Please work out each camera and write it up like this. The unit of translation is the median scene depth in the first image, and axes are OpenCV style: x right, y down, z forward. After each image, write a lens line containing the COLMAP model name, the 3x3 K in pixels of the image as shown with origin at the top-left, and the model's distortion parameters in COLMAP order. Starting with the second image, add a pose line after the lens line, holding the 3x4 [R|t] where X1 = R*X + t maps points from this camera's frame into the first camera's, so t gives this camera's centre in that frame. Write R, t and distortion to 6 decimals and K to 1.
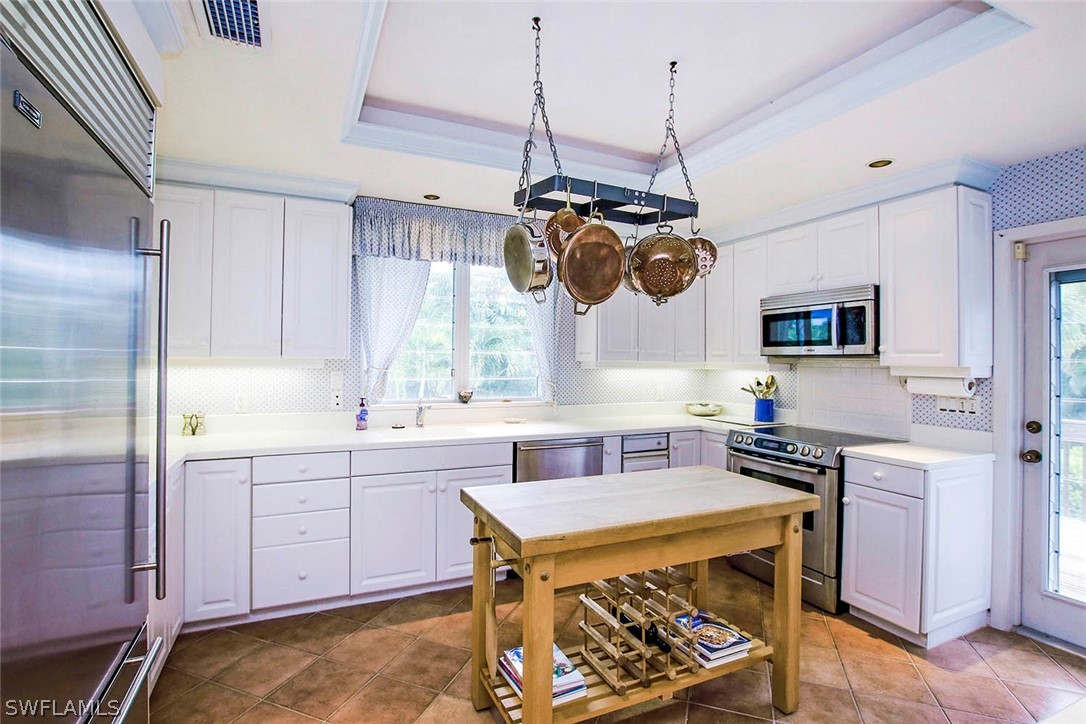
lens RADIAL K [[504.8, 0, 543.0], [0, 504.8, 362.0], [0, 0, 1]] dist [-0.000378, 0.000002]
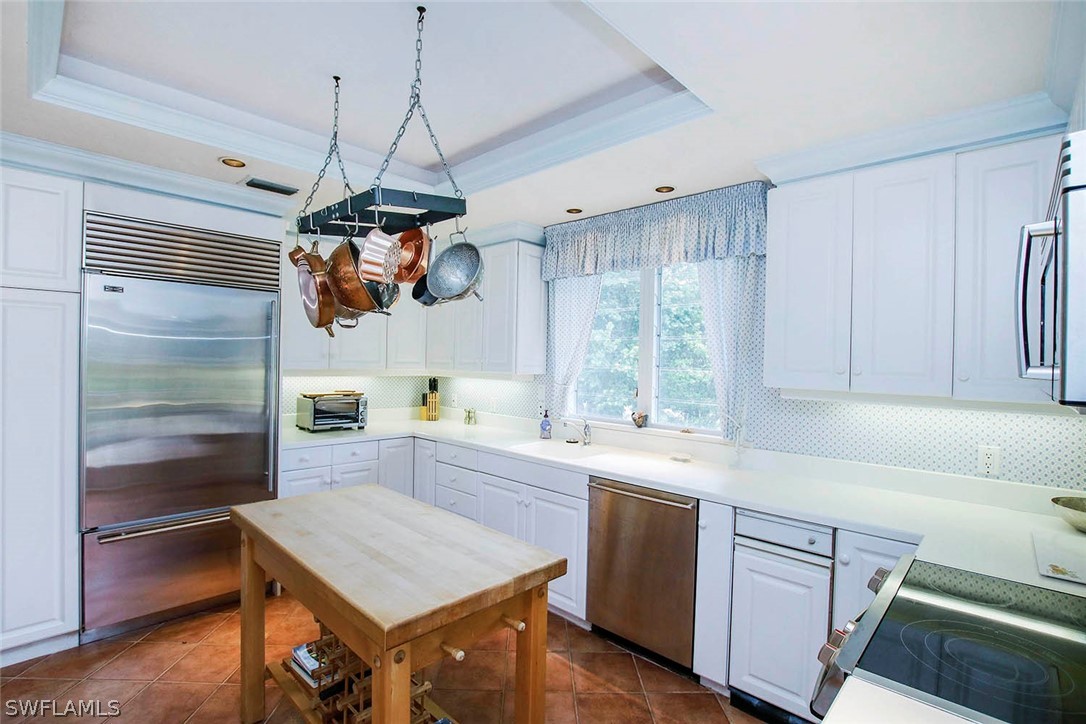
lens RADIAL K [[506.1, 0, 521.6], [0, 506.1, 373.9], [0, 0, 1]] dist [-0.001268, -0.000028]
pose [[0.333248, 0.000124, -0.942839, 0.621958], [0.002590, 0.999996, 0.001047, -0.007552], [0.942836, -0.002791, 0.333246, 0.562921]]
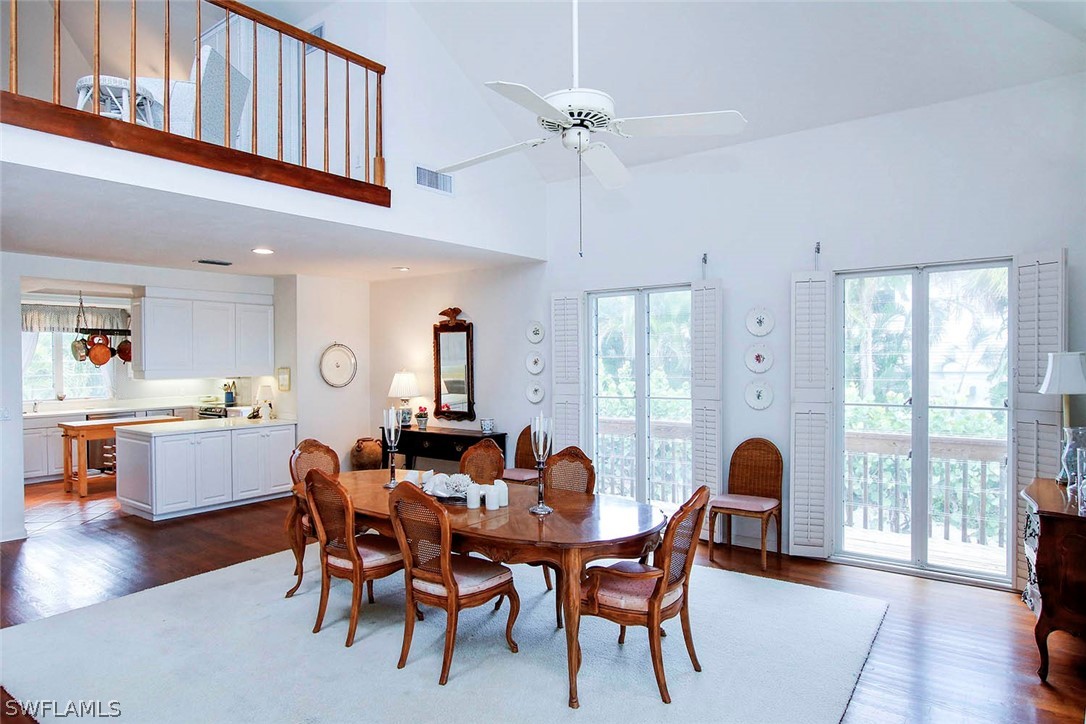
lens RADIAL K [[714.5, 0, 543.0], [0, 714.5, 362.0], [0, 0, 1]] dist [0.002292, 0.004228]
pose [[0.908905, -0.023274, 0.416353, 0.433593], [0.019442, 0.999721, 0.013442, -0.075857], [-0.416549, -0.004122, 0.909104, -2.544896]]
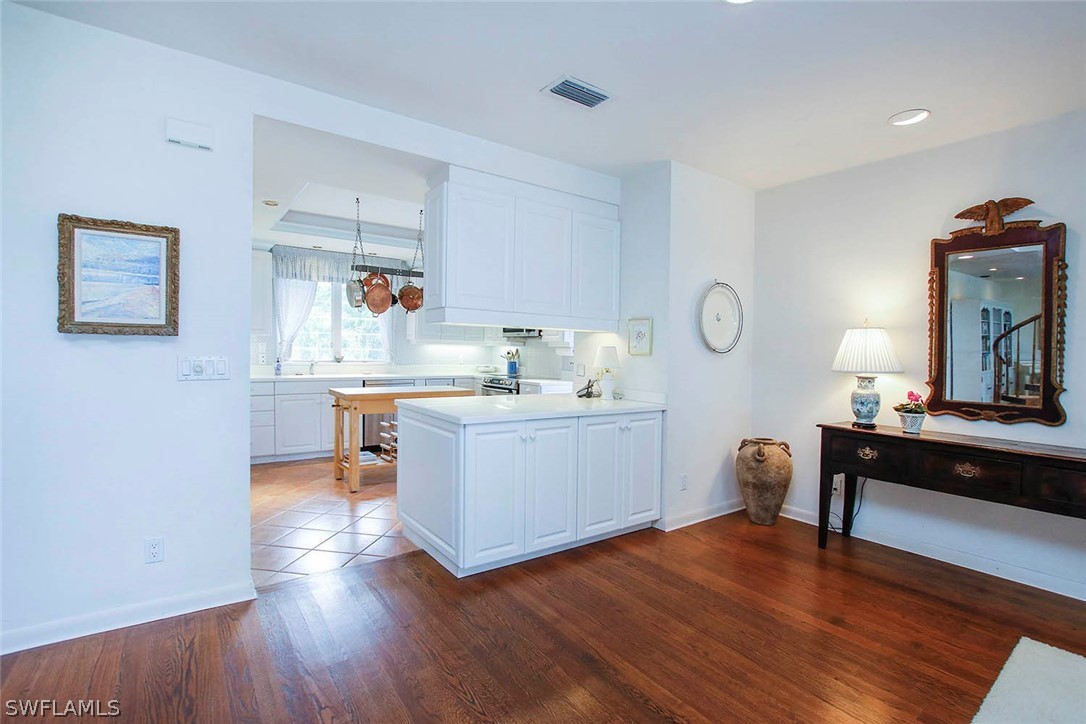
lens RADIAL K [[506.1, 0, 521.6], [0, 506.1, 373.9], [0, 0, 1]] dist [-0.001268, -0.000028]
pose [[0.989133, 0.002397, 0.147003, 0.229399], [-0.009225, 0.998909, 0.045784, 0.037410], [-0.146733, -0.046643, 0.988076, -0.888273]]
